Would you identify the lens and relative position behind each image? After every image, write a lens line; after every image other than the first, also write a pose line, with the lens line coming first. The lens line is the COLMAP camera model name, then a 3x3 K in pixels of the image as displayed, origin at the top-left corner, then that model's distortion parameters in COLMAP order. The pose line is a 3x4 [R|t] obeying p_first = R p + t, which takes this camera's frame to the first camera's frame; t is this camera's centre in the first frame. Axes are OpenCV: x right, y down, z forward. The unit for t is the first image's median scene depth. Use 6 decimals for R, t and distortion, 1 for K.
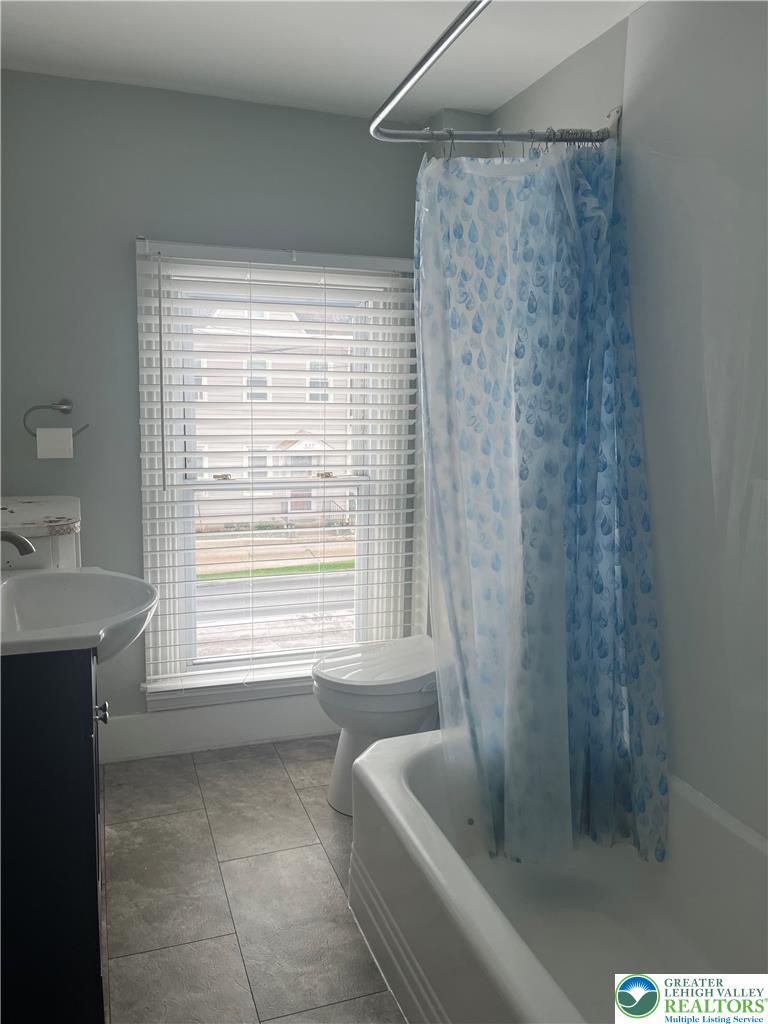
lens RADIAL K [[852.1, 0, 415.5], [0, 852.1, 515.7], [0, 0, 1]] dist [0.075929, -0.093486]
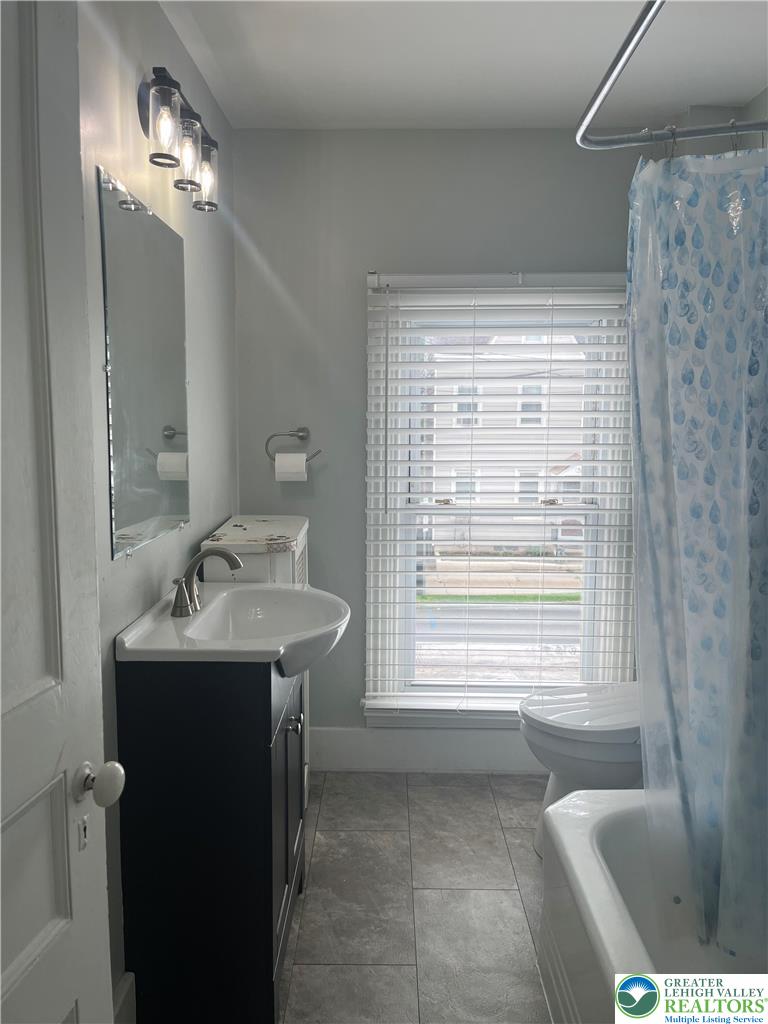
lens RADIAL K [[852.1, 0, 415.5], [0, 852.1, 515.7], [0, 0, 1]] dist [0.075929, -0.093486]
pose [[0.928503, 0.033424, -0.369817, 0.126606], [-0.043428, 0.998880, -0.018756, -0.009582], [0.368777, 0.033475, 0.928915, 0.061596]]
